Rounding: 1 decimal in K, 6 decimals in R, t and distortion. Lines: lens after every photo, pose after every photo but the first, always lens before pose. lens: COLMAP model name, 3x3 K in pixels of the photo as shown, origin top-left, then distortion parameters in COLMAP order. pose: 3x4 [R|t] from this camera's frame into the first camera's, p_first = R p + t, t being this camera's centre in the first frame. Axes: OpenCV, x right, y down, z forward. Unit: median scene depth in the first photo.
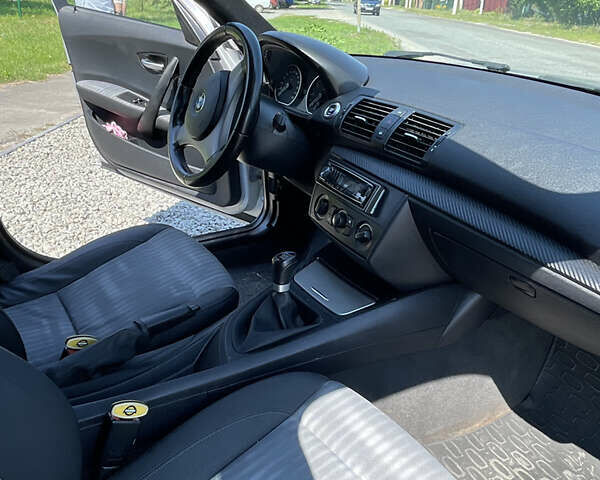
lens RADIAL K [[575.3, 0, 292.4], [0, 575.3, 248.6], [0, 0, 1]] dist [0.064267, -0.160874]
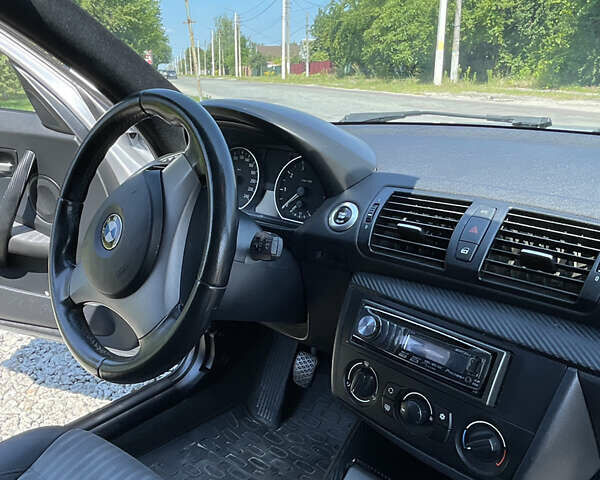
lens RADIAL K [[575.3, 0, 292.4], [0, 575.3, 248.6], [0, 0, 1]] dist [0.064267, -0.160874]
pose [[0.959393, -0.143940, 0.242583, -0.119601], [0.169351, 0.981684, -0.087272, -0.145752], [-0.225578, 0.124810, 0.966197, 0.389771]]
